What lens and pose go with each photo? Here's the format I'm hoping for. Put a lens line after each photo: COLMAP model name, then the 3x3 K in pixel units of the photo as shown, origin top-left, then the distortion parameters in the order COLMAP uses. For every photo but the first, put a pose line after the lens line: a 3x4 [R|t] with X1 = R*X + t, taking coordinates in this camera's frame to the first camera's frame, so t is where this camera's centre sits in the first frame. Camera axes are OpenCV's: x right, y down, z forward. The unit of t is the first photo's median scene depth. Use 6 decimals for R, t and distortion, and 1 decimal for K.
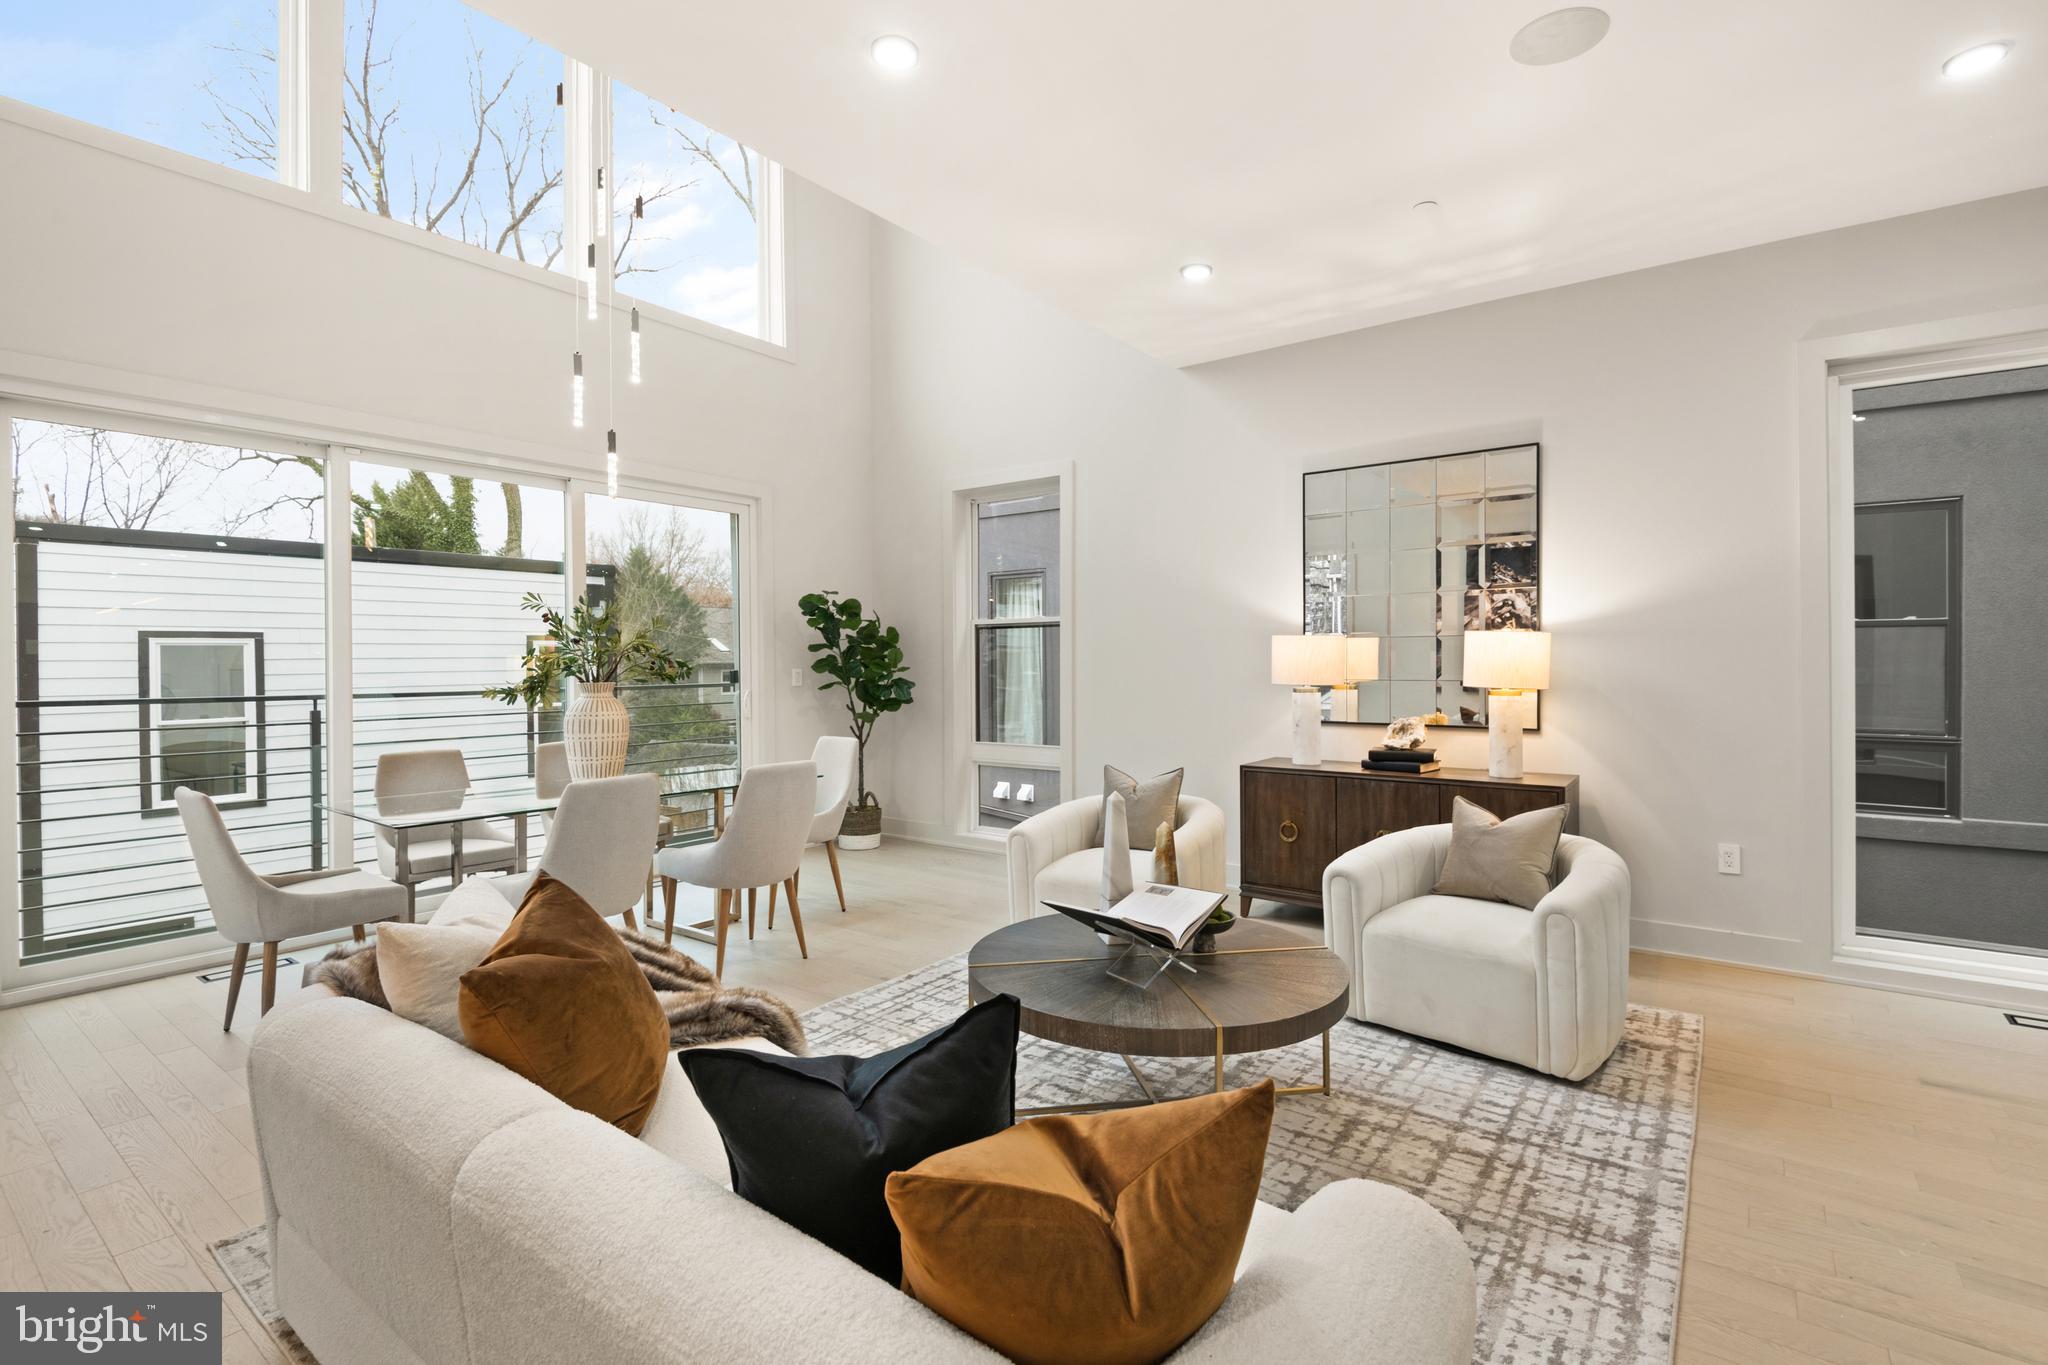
lens RADIAL K [[956.1, 0, 1012.3], [0, 956.1, 664.2], [0, 0, 1]] dist [0.001437, -0.008835]
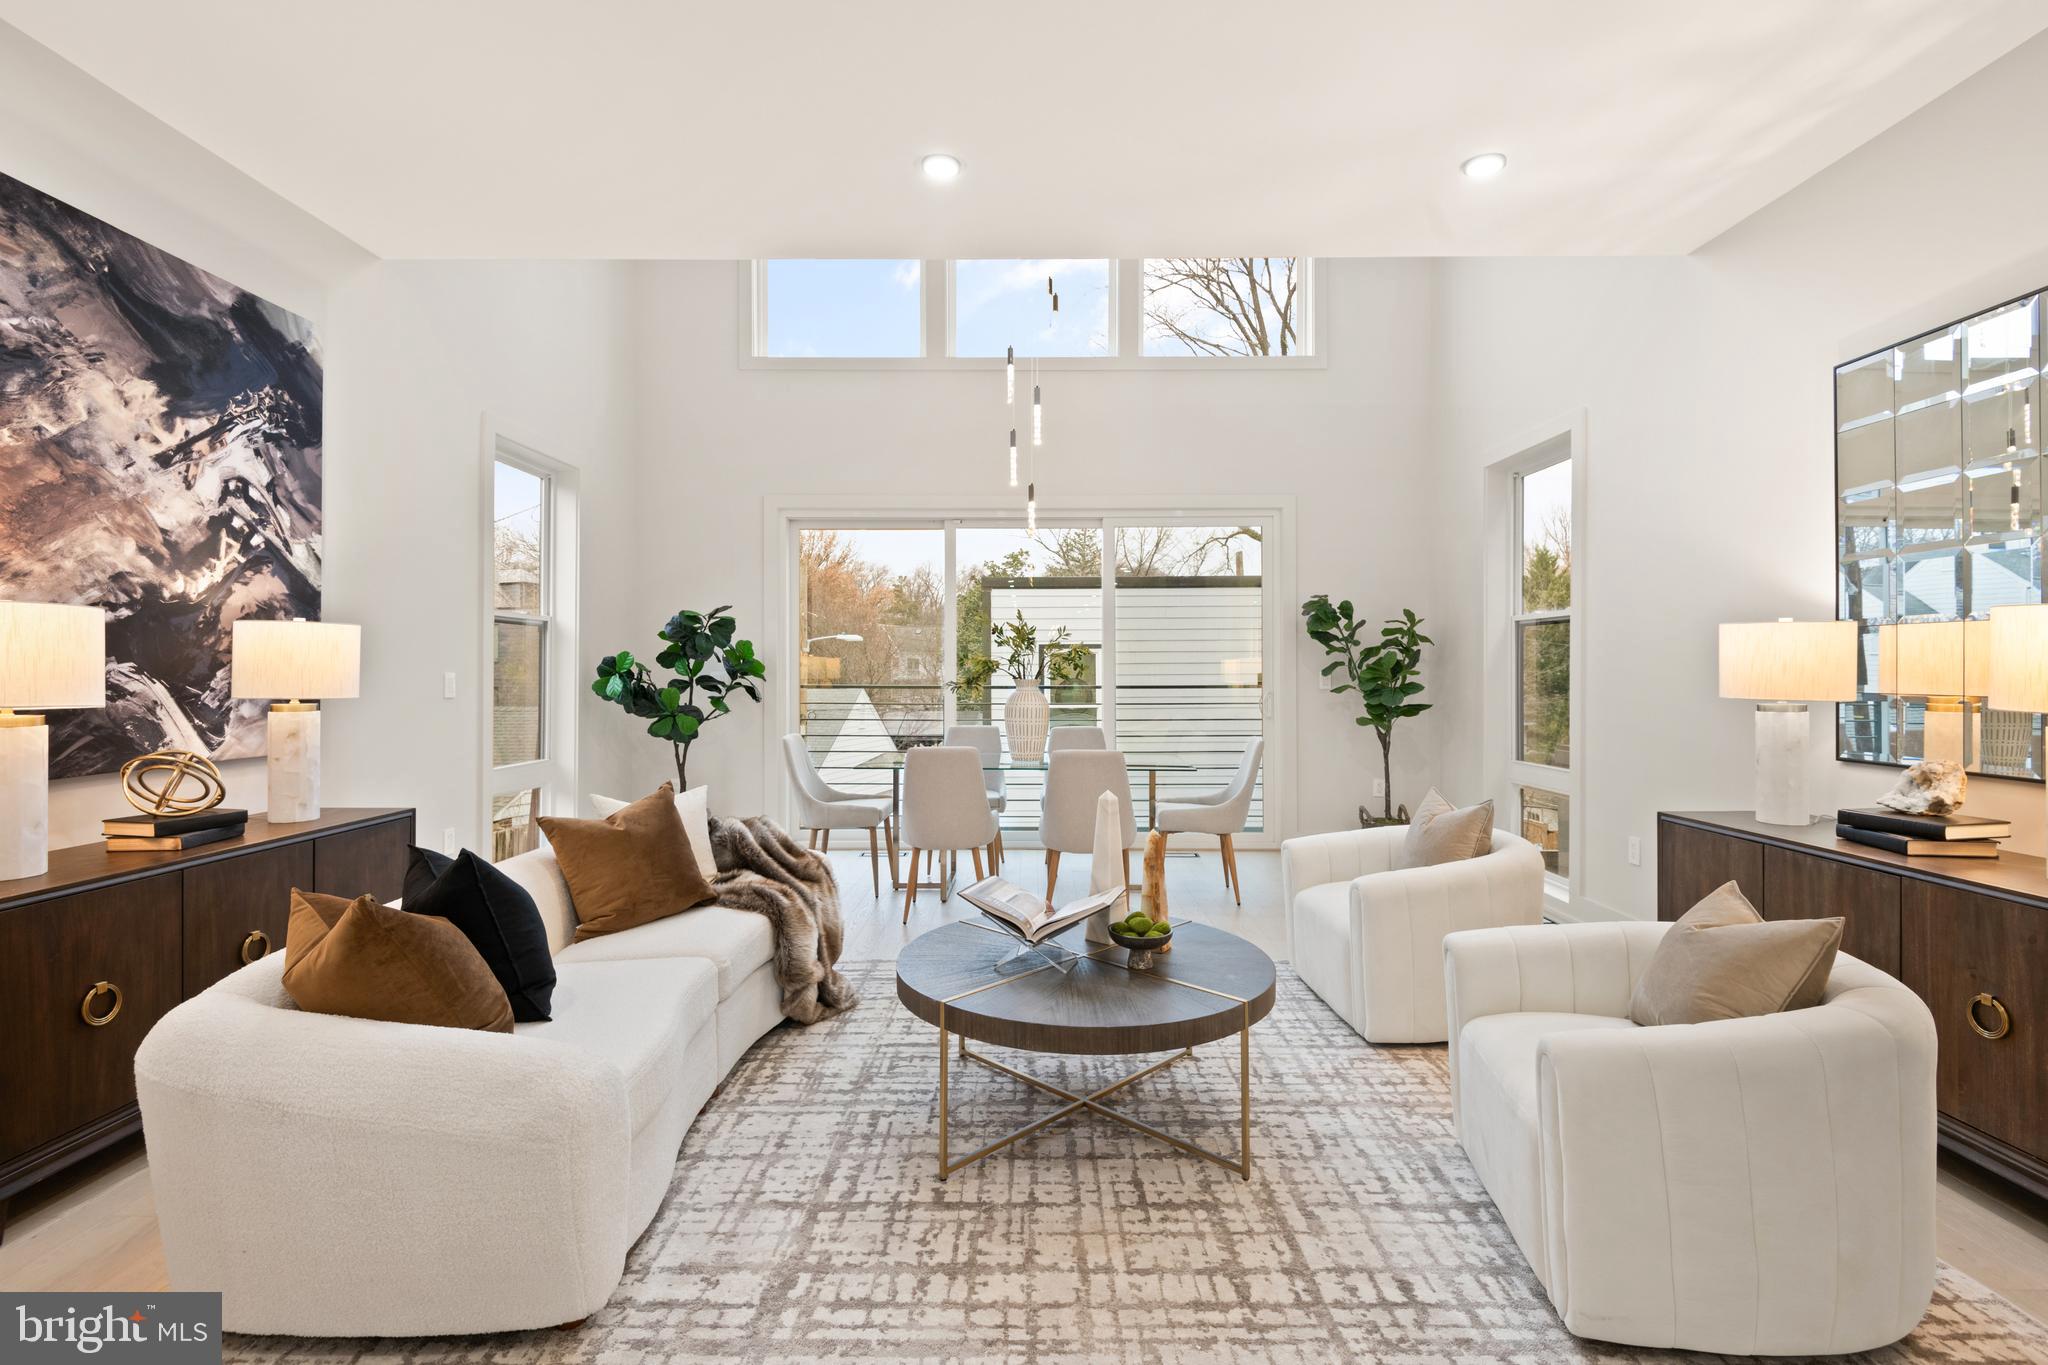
lens RADIAL K [[950.8, 0, 1021.0], [0, 950.8, 668.9], [0, 0, 1]] dist [0.035781, -0.034873]
pose [[0.592882, 0.003327, -0.805282, 0.811225], [-0.002425, 0.999994, 0.002346, 0.000339], [0.805286, 0.000562, 0.592887, 0.310749]]
